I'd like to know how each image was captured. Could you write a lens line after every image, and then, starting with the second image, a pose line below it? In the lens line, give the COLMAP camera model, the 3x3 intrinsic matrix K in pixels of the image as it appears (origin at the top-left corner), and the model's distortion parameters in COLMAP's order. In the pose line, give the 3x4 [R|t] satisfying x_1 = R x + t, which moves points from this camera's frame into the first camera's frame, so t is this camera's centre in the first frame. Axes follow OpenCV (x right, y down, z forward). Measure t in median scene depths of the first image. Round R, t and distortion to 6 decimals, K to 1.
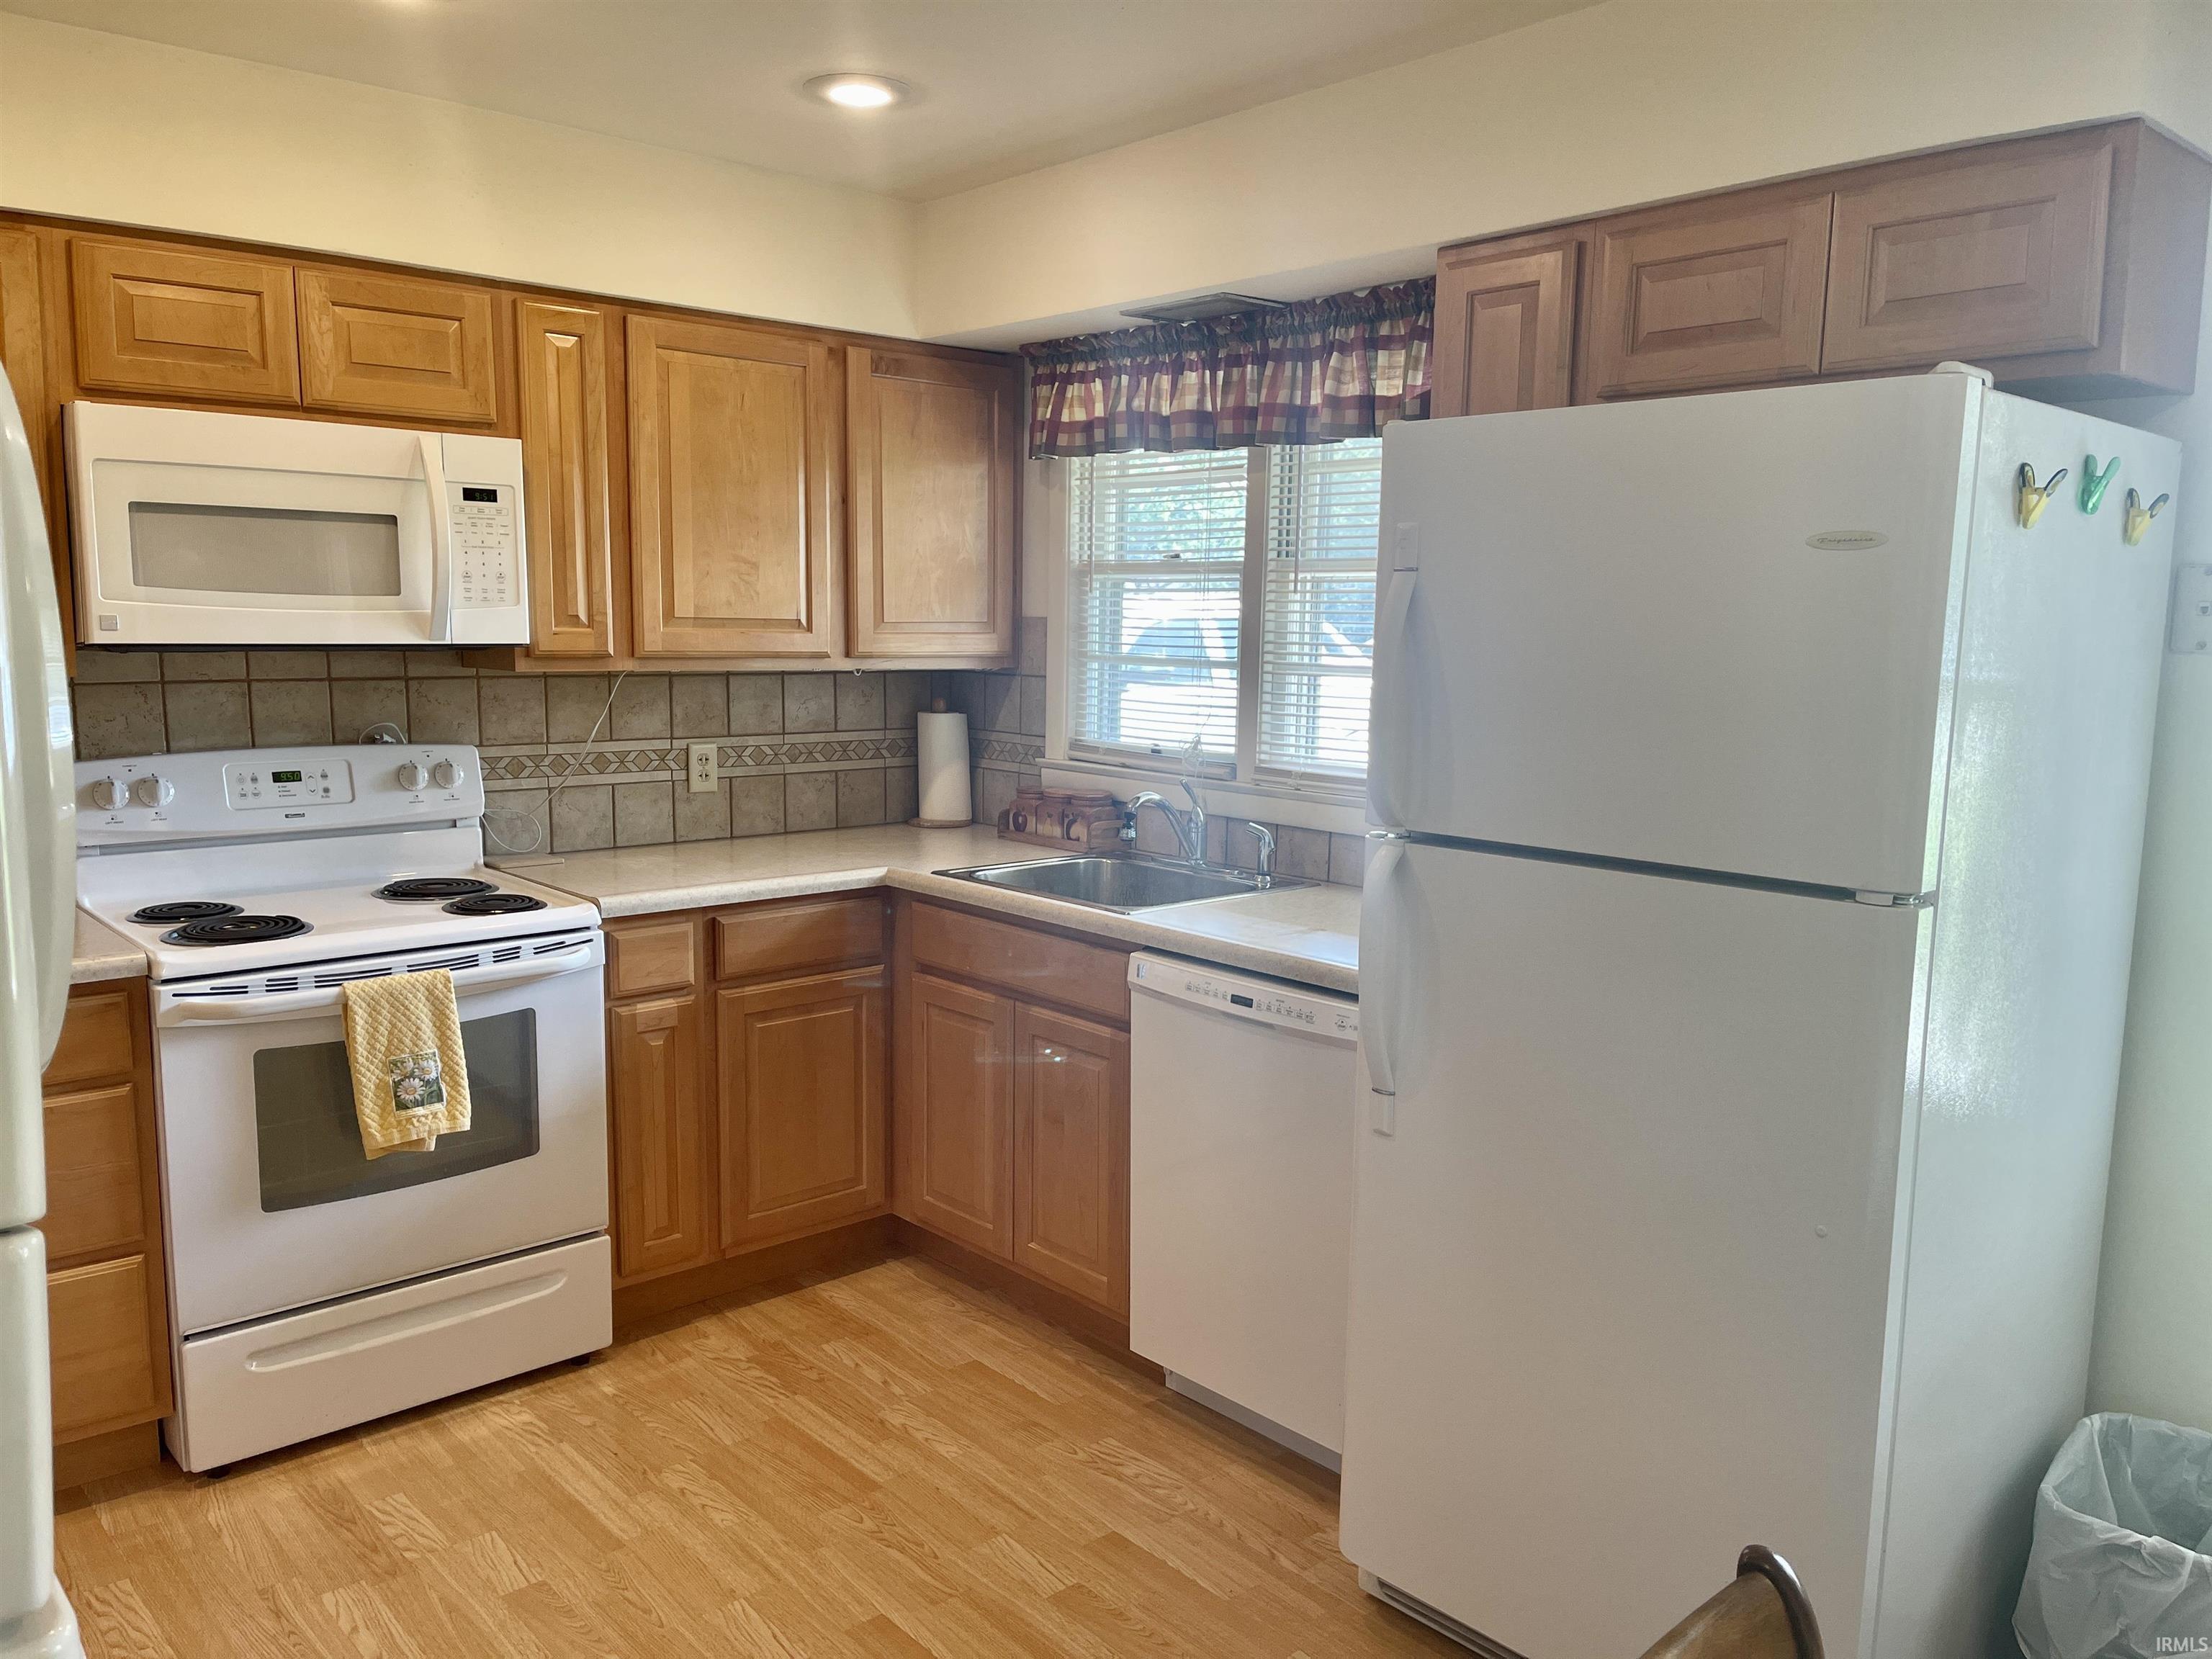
lens RADIAL K [[1651.9, 0, 1115.7], [0, 1651.9, 839.6], [0, 0, 1]] dist [0.058474, -0.064739]
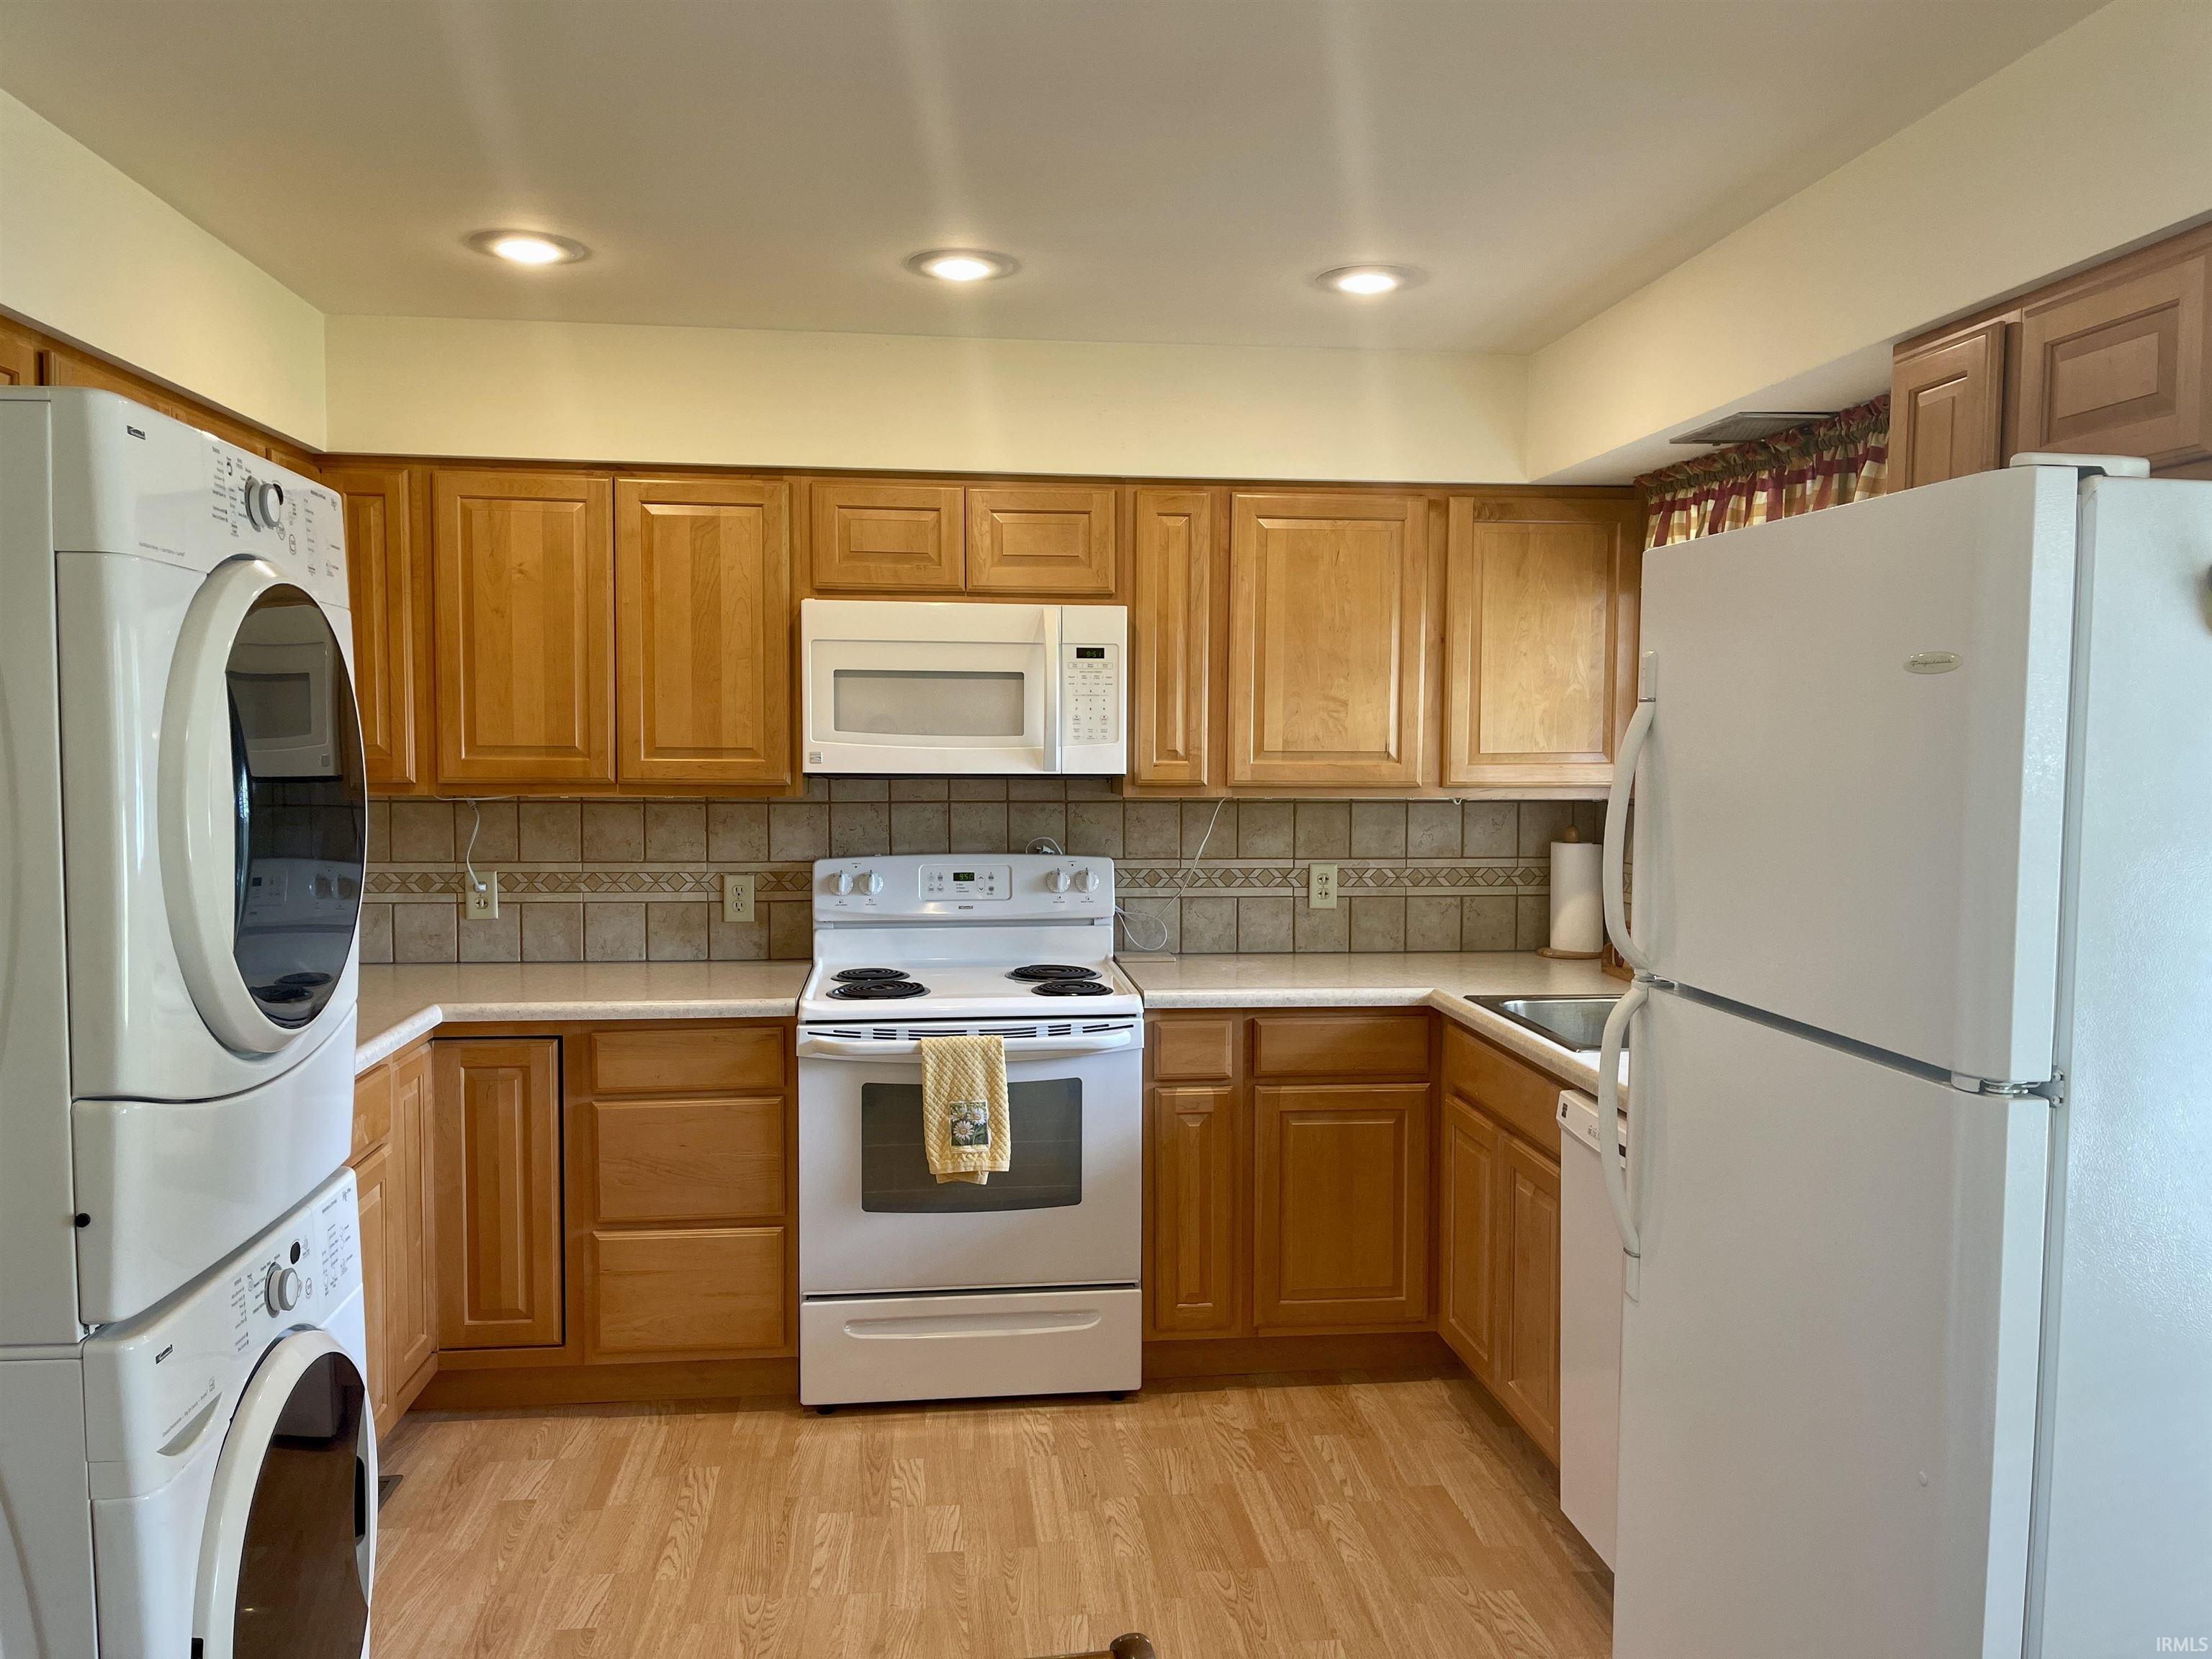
lens RADIAL K [[1651.9, 0, 1111.0], [0, 1651.9, 830.5], [0, 0, 1]] dist [0.058474, -0.064739]
pose [[0.820175, 0.024661, -0.571581, 0.329597], [-0.072172, 0.995549, -0.060608, -0.004864], [0.567542, 0.090961, 0.818304, 0.030181]]
